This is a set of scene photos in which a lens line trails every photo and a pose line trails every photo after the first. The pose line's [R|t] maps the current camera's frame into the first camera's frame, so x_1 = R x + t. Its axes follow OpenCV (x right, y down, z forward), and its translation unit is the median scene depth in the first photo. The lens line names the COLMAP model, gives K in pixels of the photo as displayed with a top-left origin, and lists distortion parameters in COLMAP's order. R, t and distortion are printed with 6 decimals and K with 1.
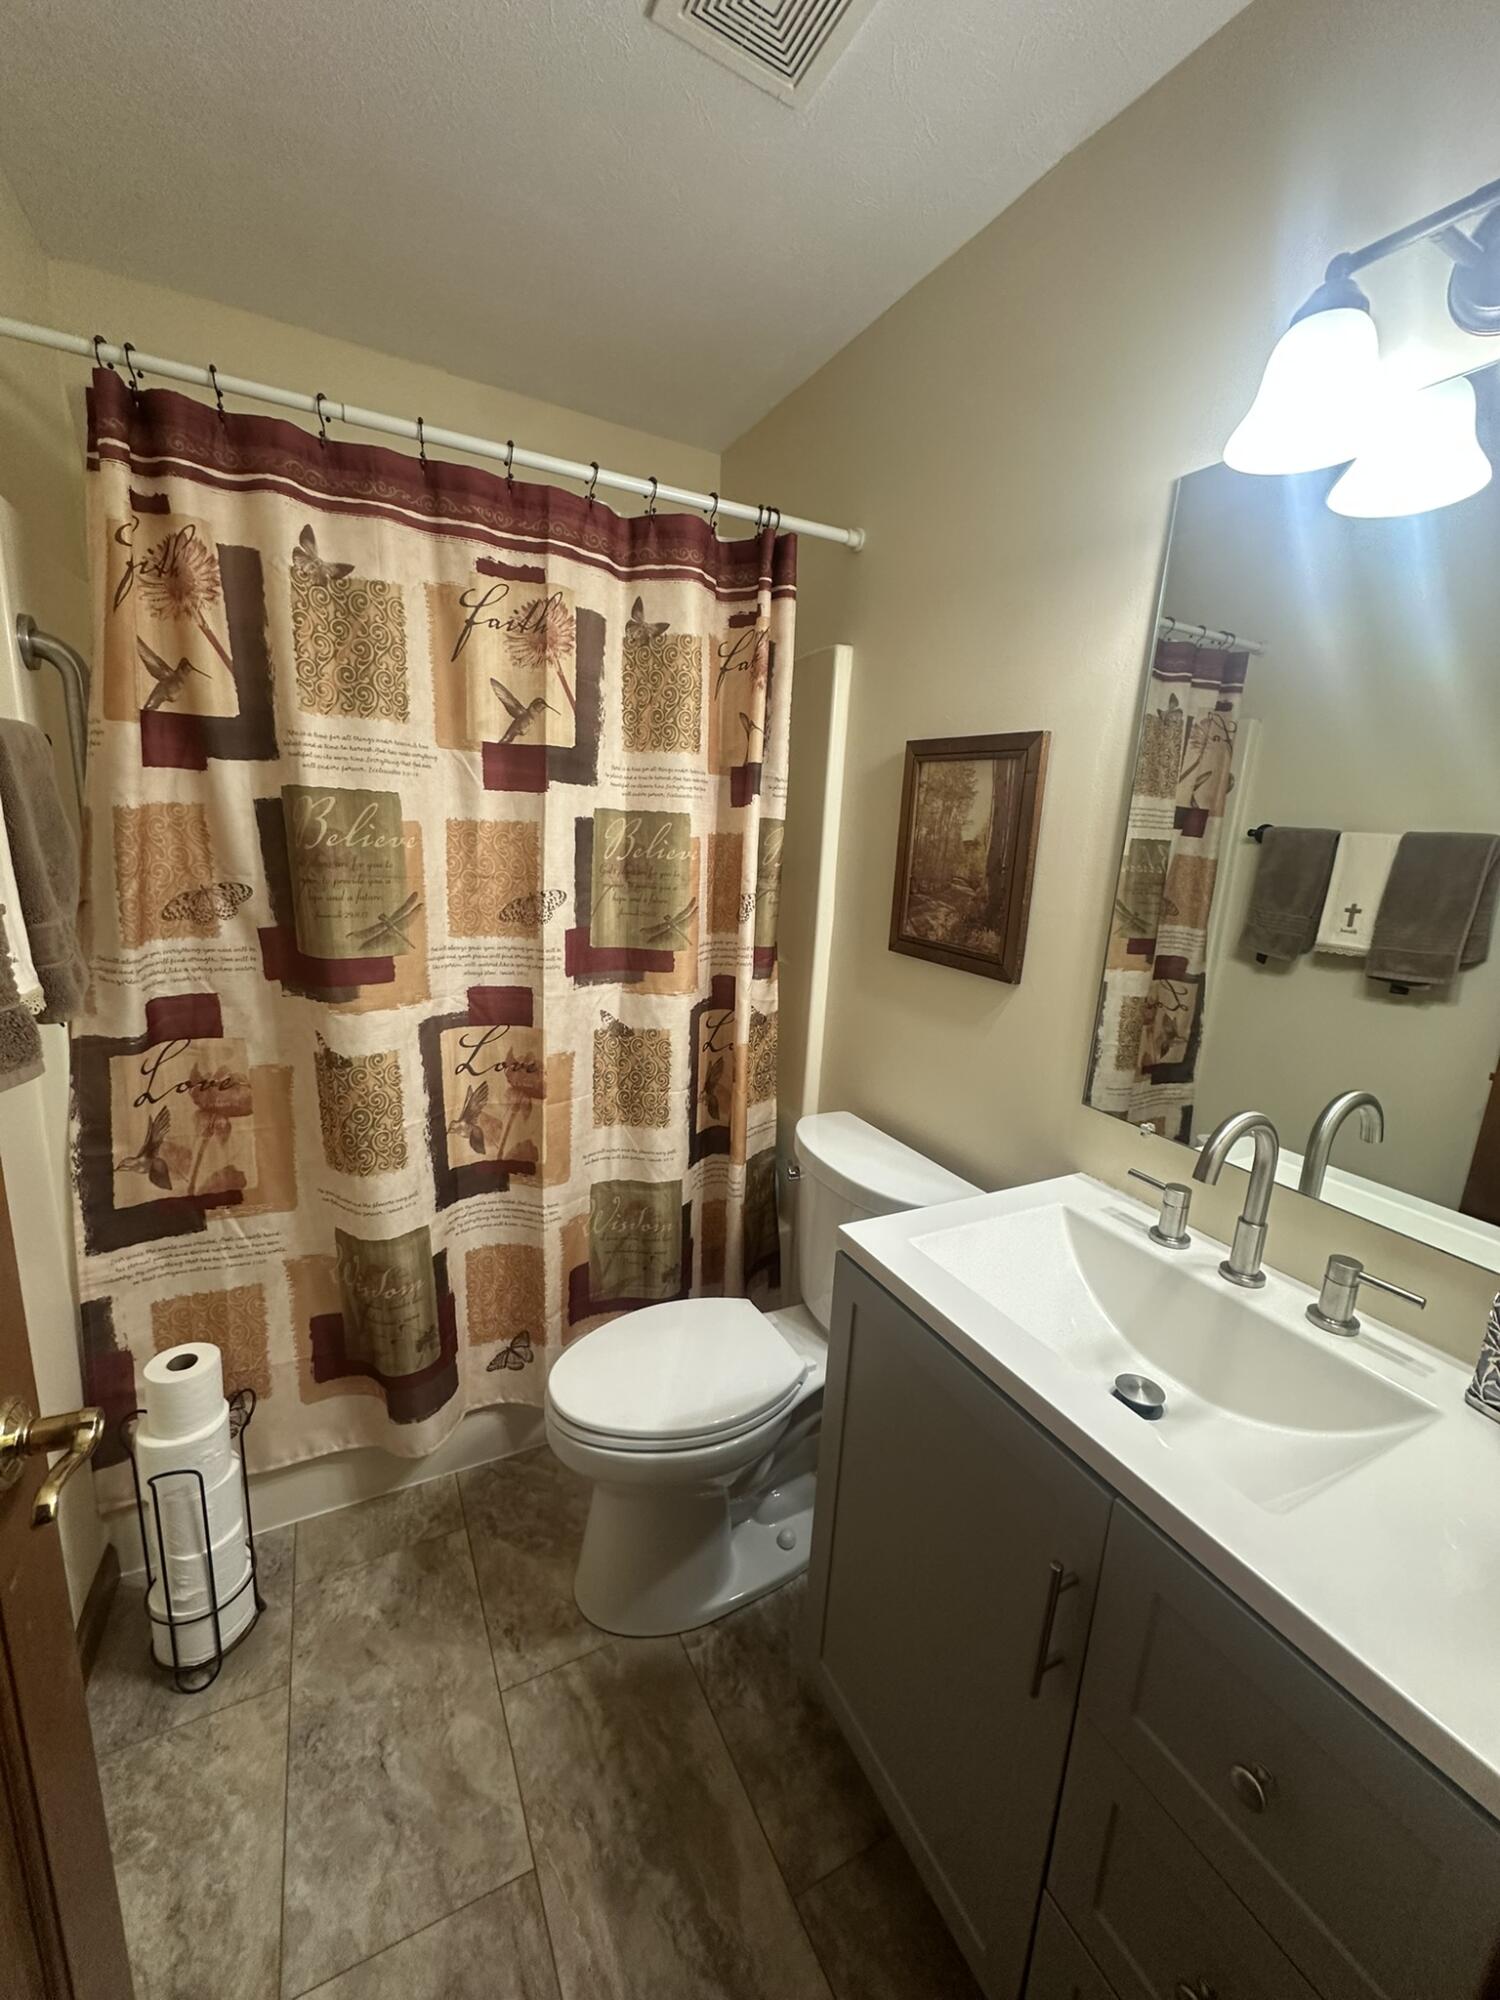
lens RADIAL K [[796.7, 0, 751.3], [0, 796.7, 1002.8], [0, 0, 1]] dist [-0.000978, -0.000178]
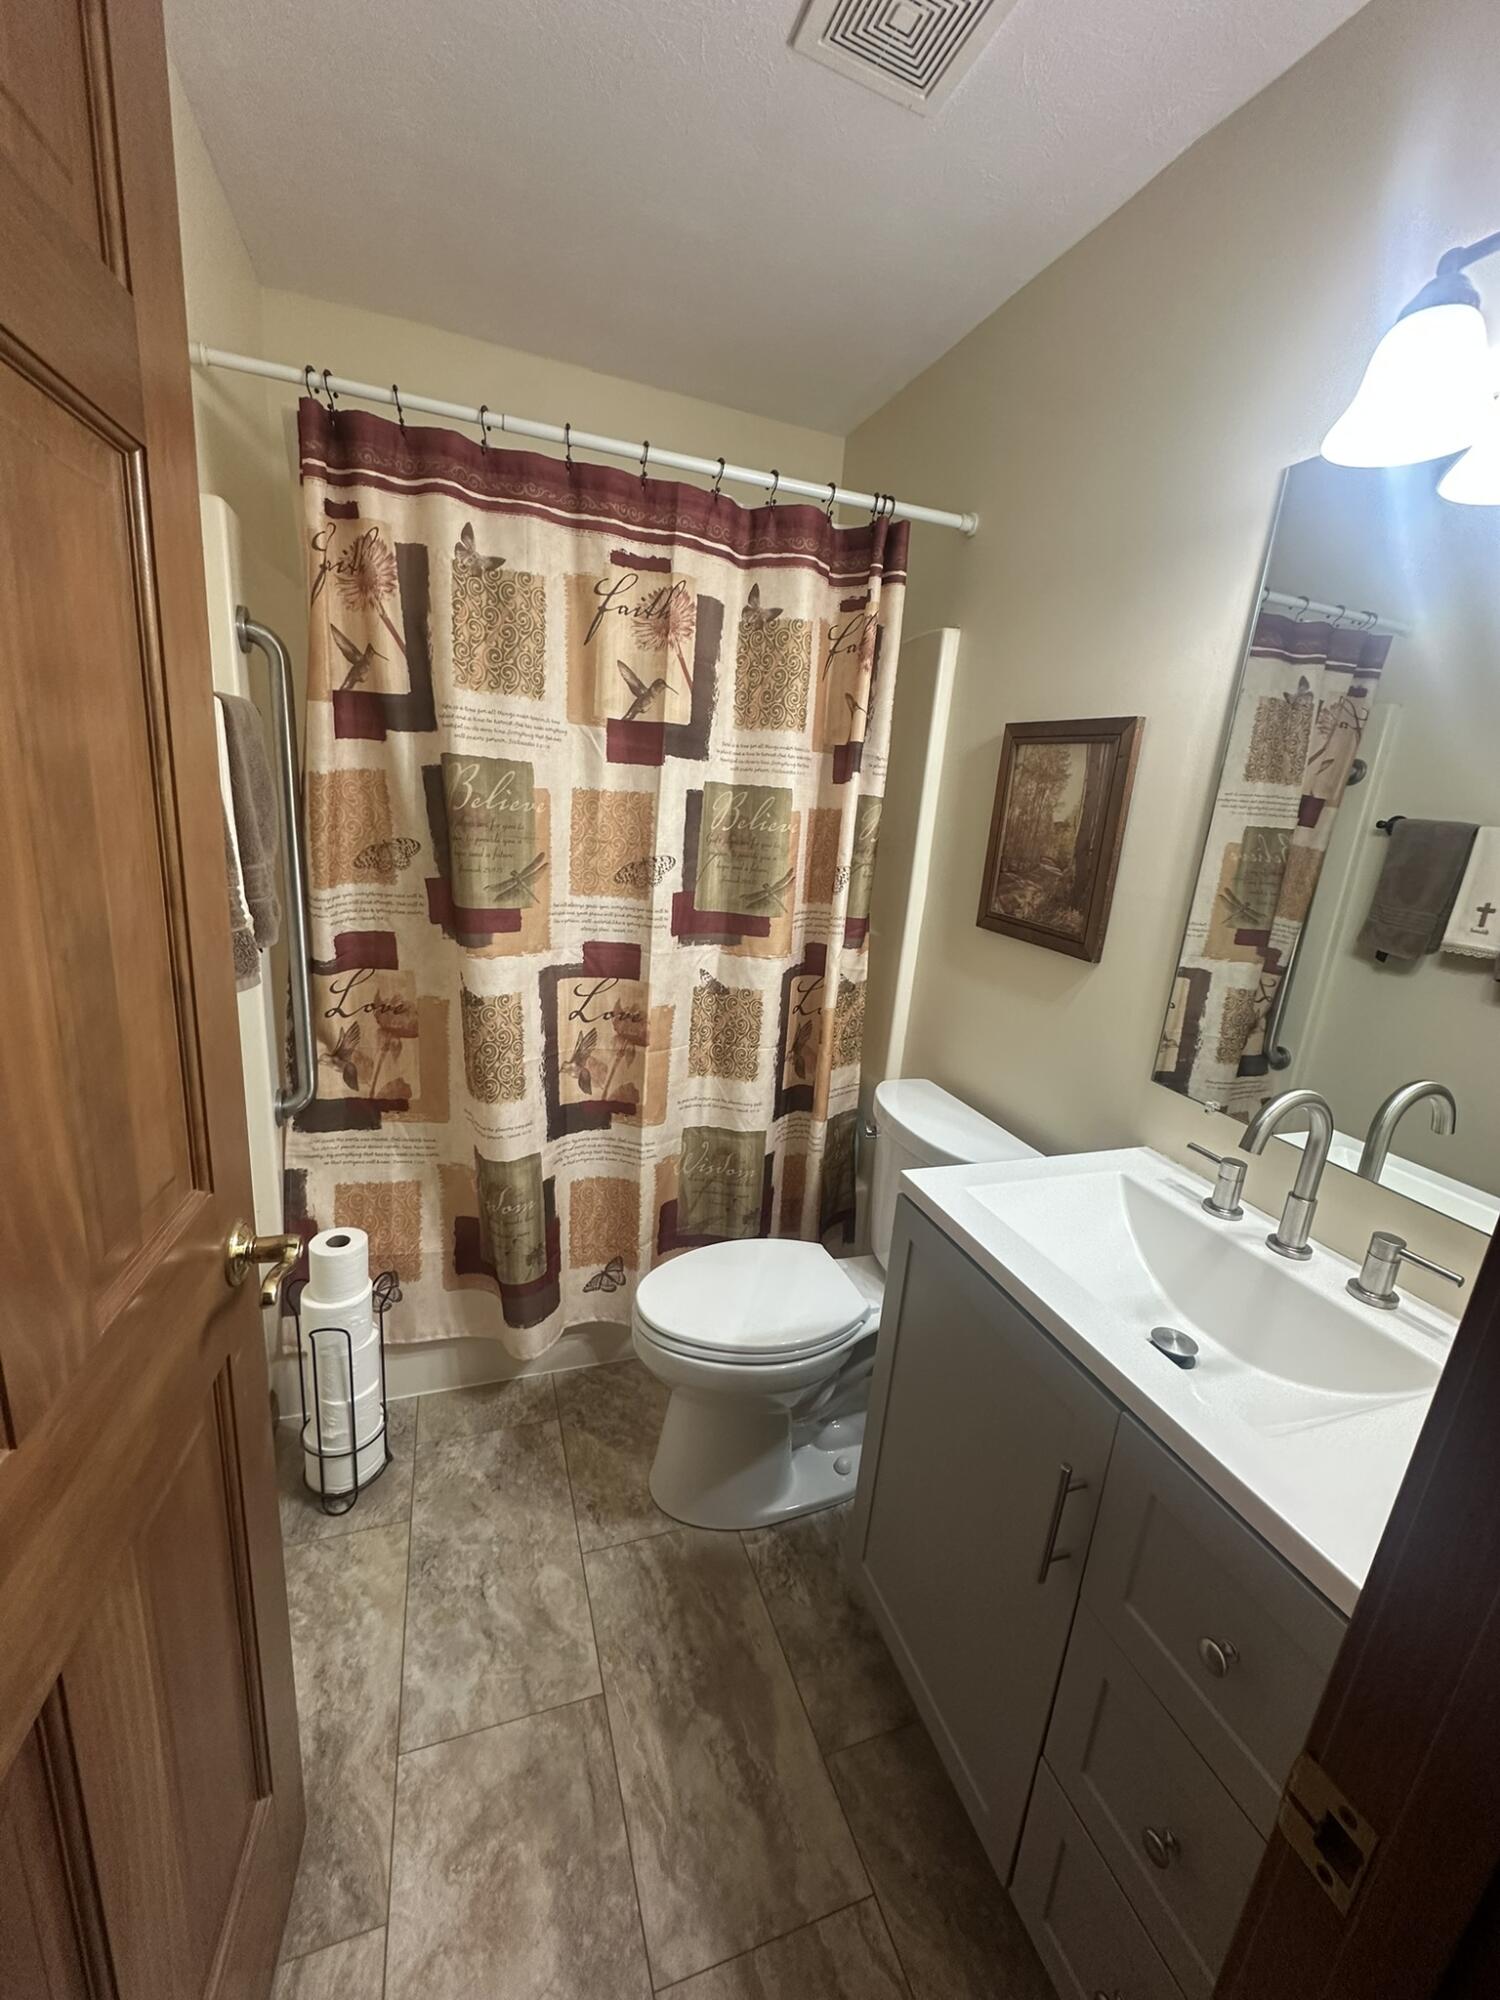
lens RADIAL K [[810.5, 0, 754.1], [0, 810.5, 1004.4], [0, 0, 1]] dist [-0.000820, -0.000270]
pose [[0.990346, 0.058512, -0.125666, 0.027091], [-0.055230, 0.998039, 0.029445, 0.022755], [0.127143, -0.022220, 0.991636, -0.094656]]
